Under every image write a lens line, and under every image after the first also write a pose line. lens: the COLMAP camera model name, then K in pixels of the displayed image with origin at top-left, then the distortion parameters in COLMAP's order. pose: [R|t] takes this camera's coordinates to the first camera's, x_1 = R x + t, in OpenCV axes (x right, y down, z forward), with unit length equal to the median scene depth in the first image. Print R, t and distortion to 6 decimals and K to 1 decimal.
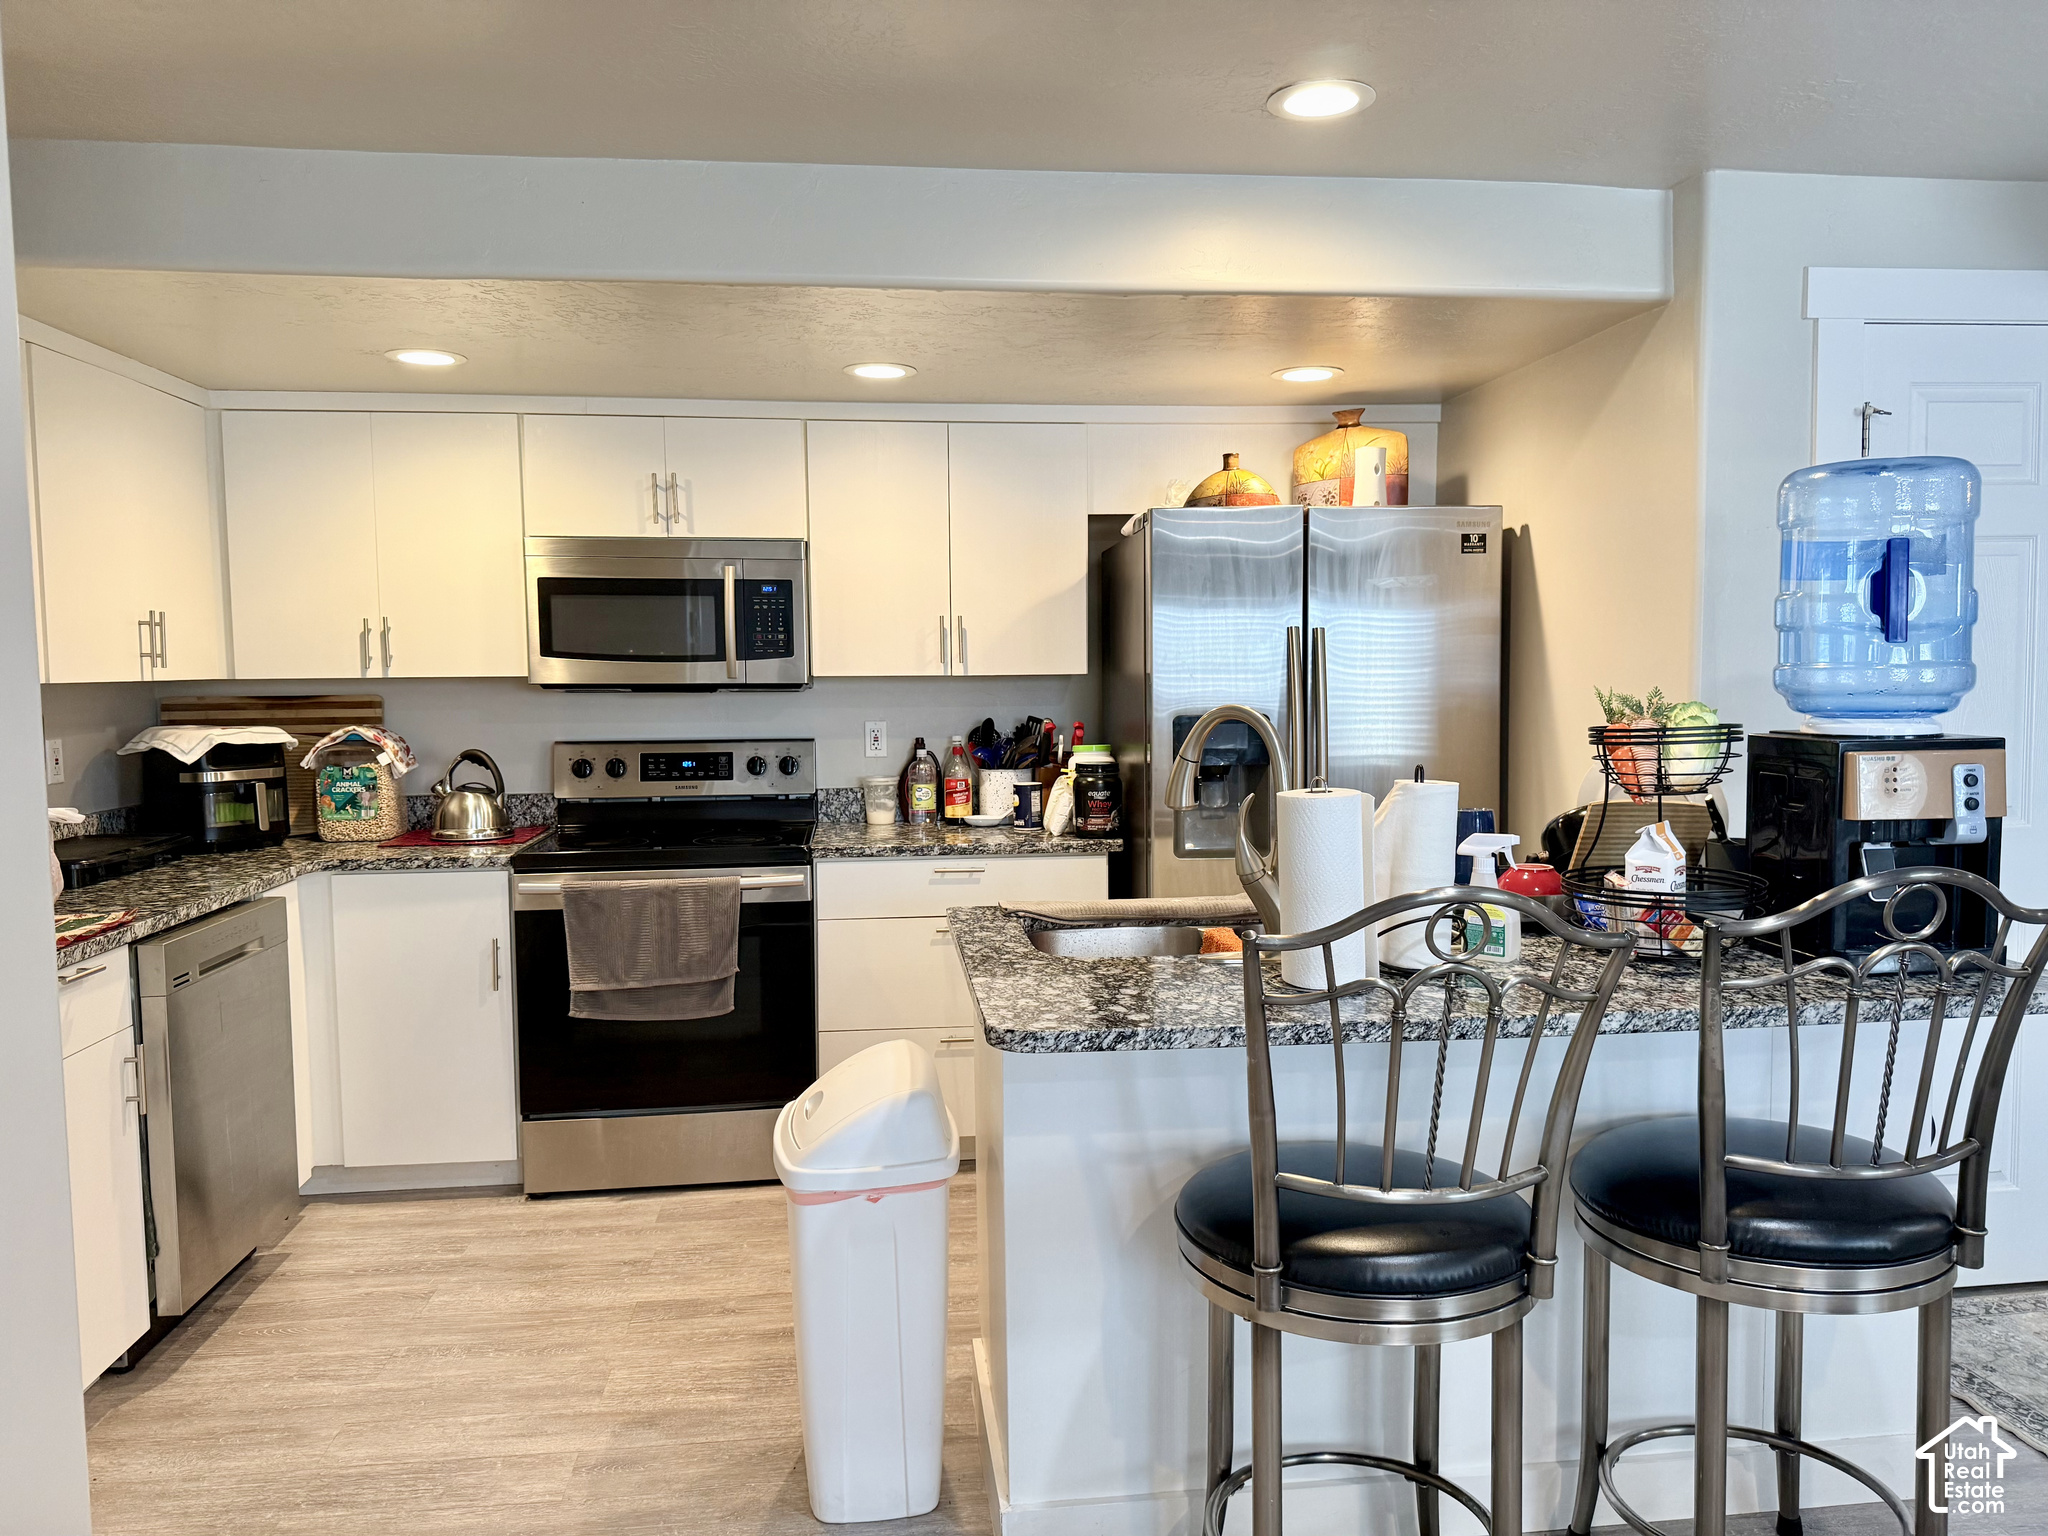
lens RADIAL K [[1456.6, 0, 1024.0], [0, 1456.6, 768.0], [0, 0, 1]] dist [0.168251, -0.266377]
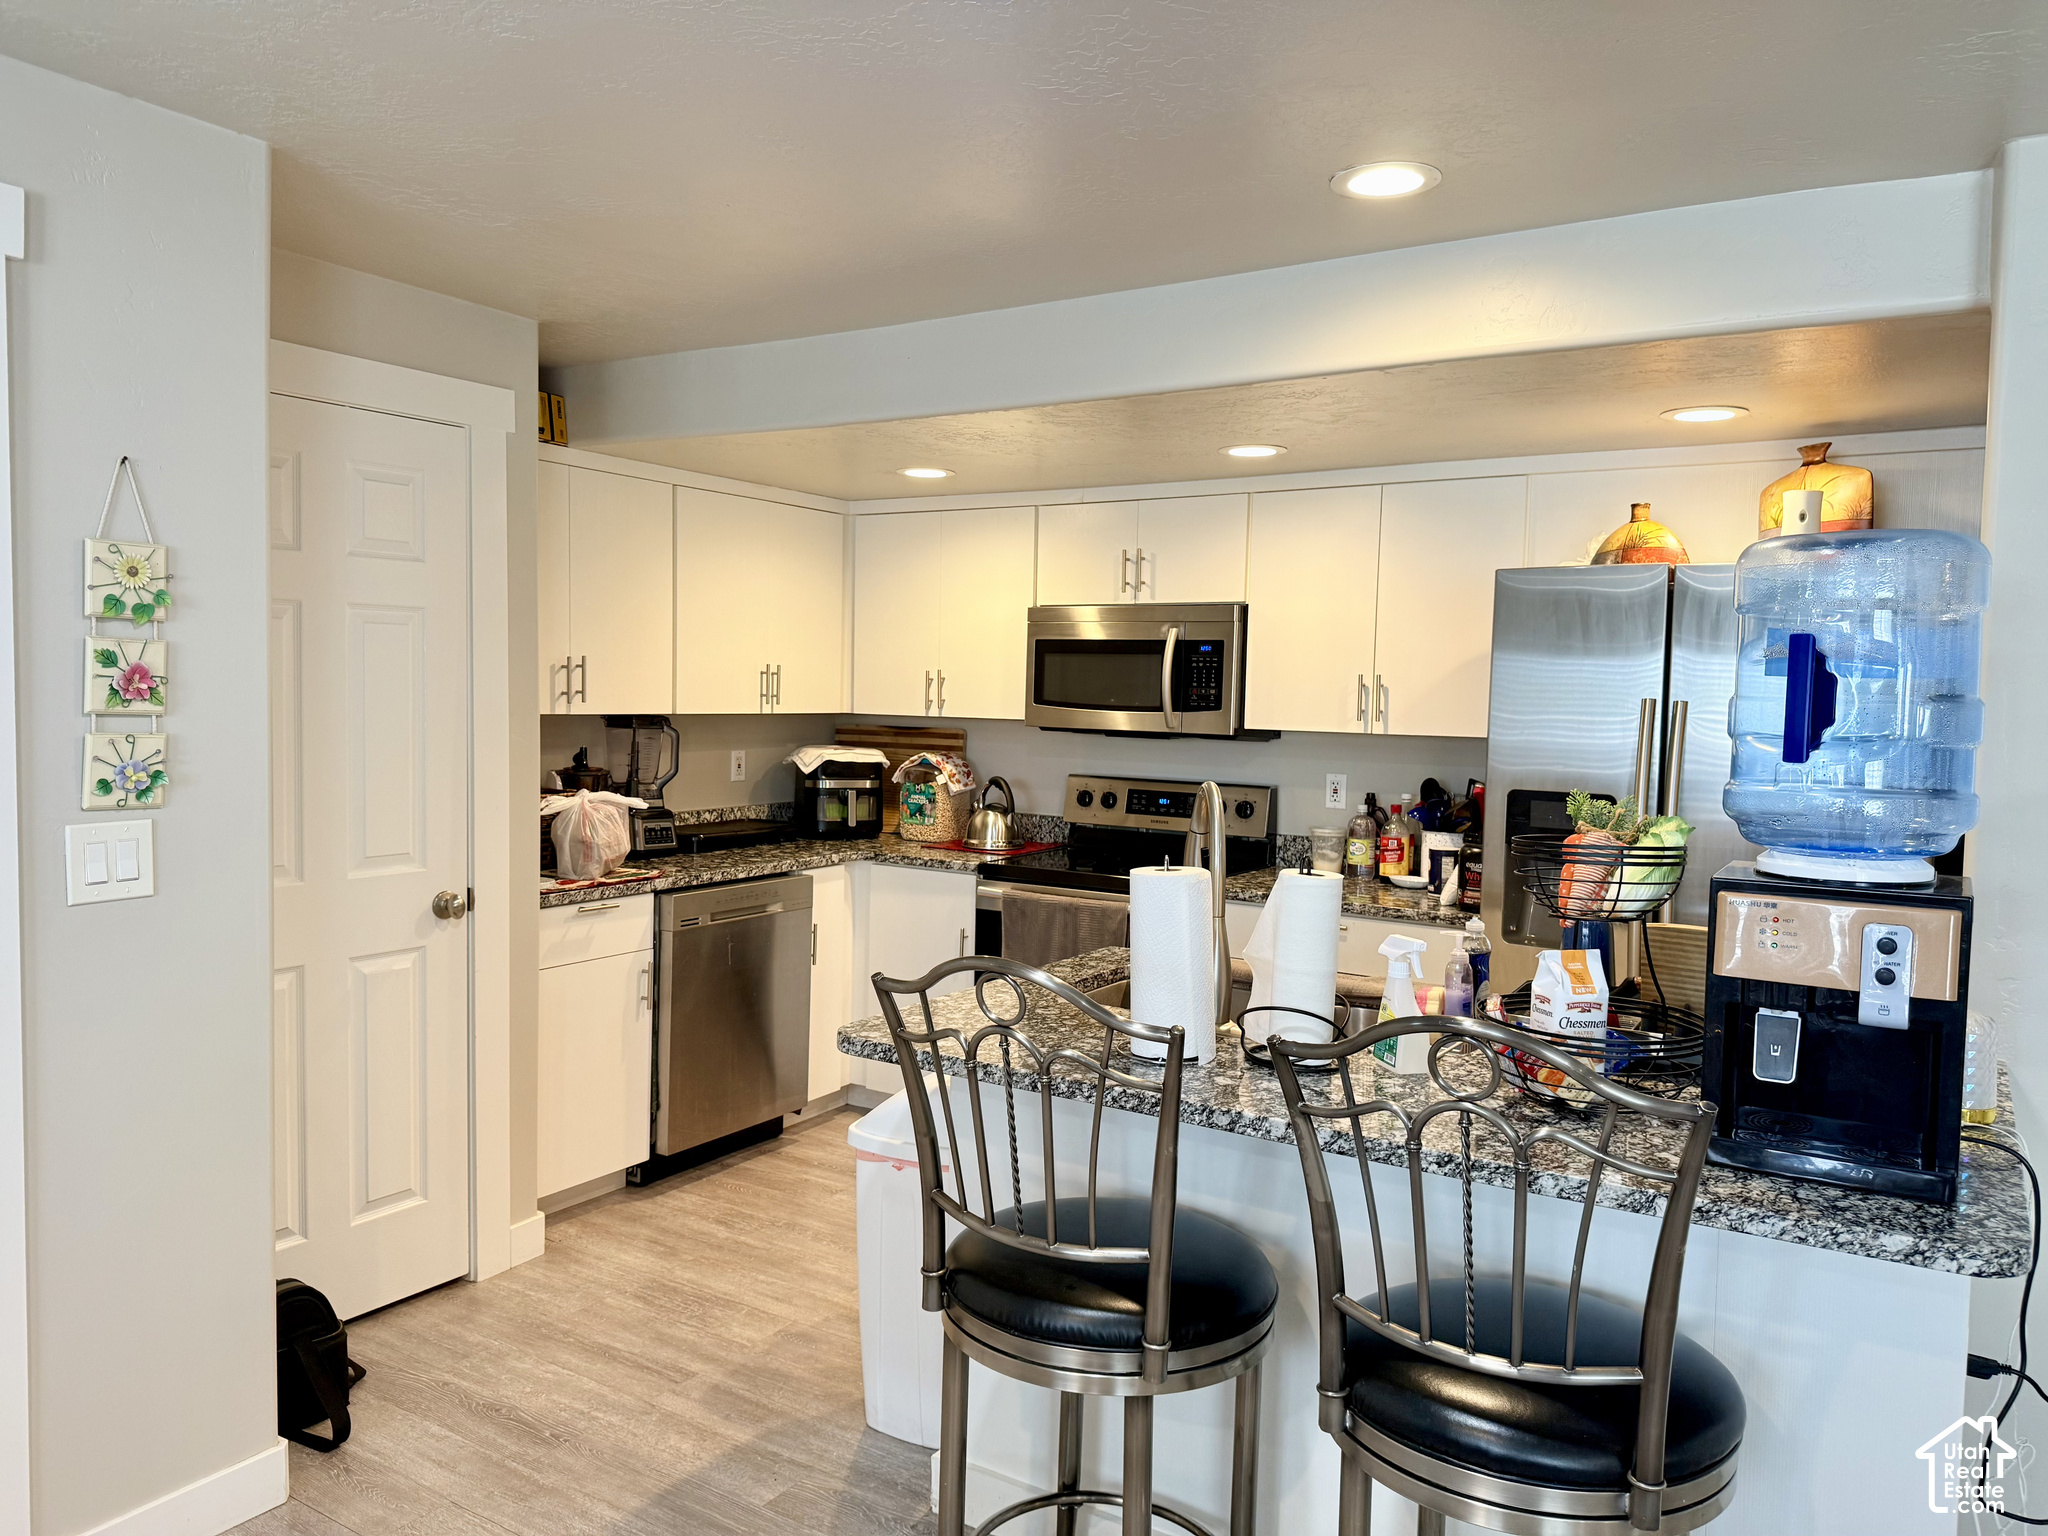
lens RADIAL K [[1456.6, 0, 1024.0], [0, 1456.6, 768.0], [0, 0, 1]] dist [0.168251, -0.266377]
pose [[0.778014, 0.062649, -0.625115, 0.421535], [-0.074599, 0.997188, 0.007092, -0.030813], [0.623802, 0.041115, 0.780500, 0.063241]]
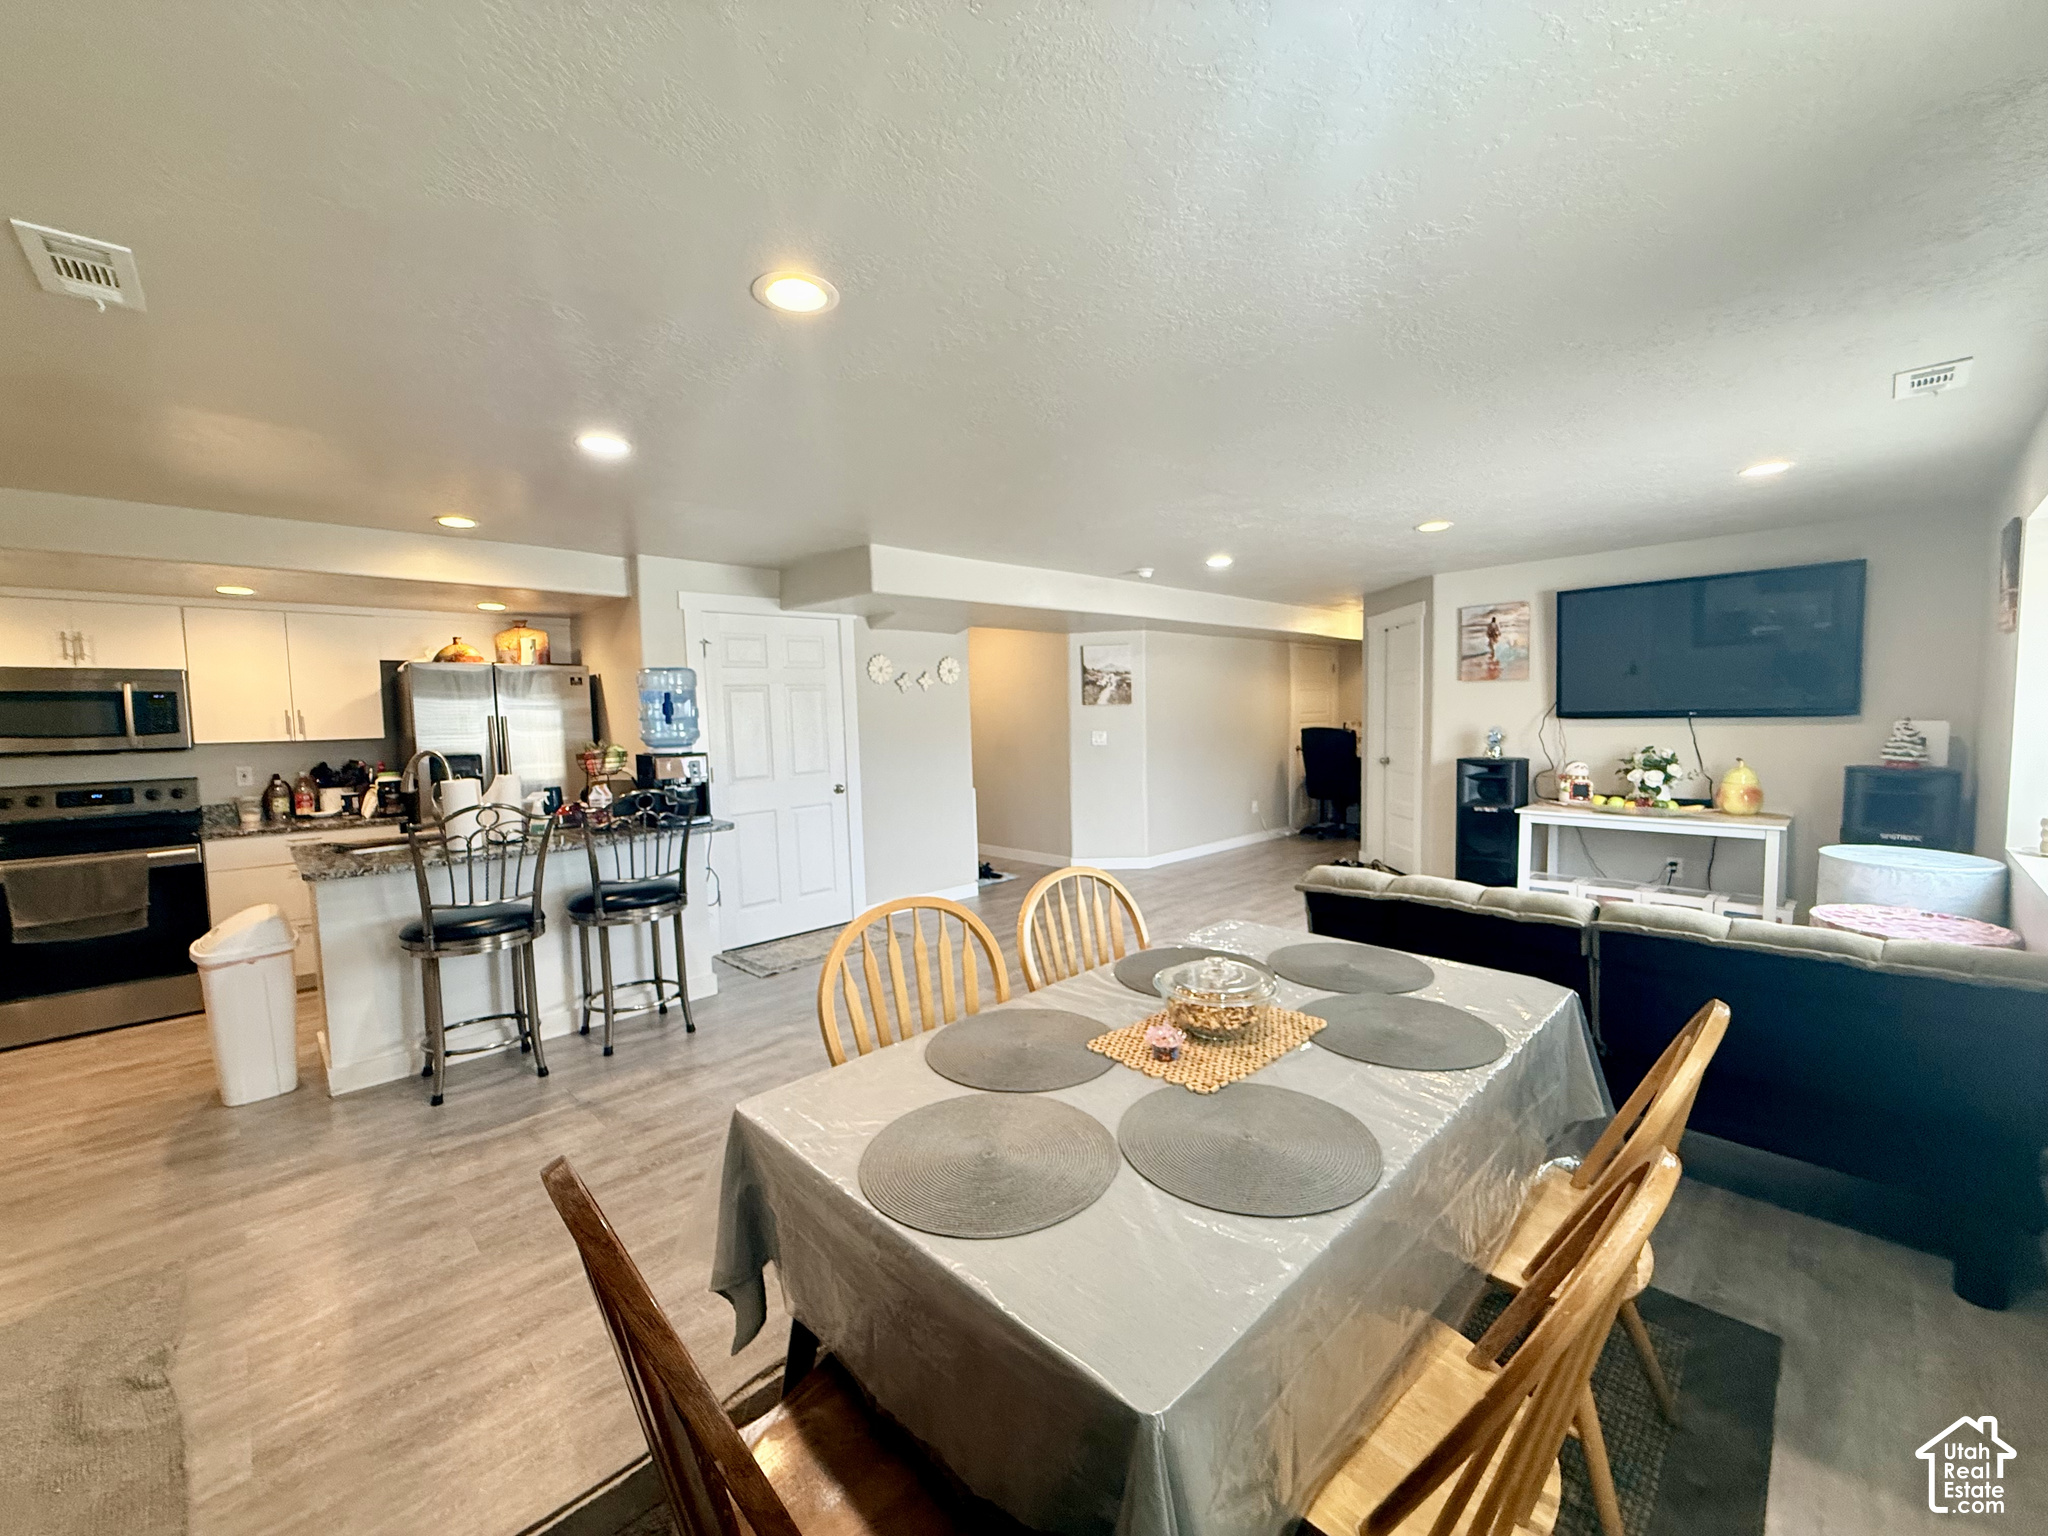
lens RADIAL K [[819.3, 0, 1024.0], [0, 819.3, 768.0], [0, 0, 1]] dist [-0.000145, 0.000440]
pose [[0.792966, -0.049646, 0.607239, 0.057952], [0.059231, 0.998235, 0.004266, 0.026641], [-0.606380, 0.032584, 0.794507, -0.473557]]
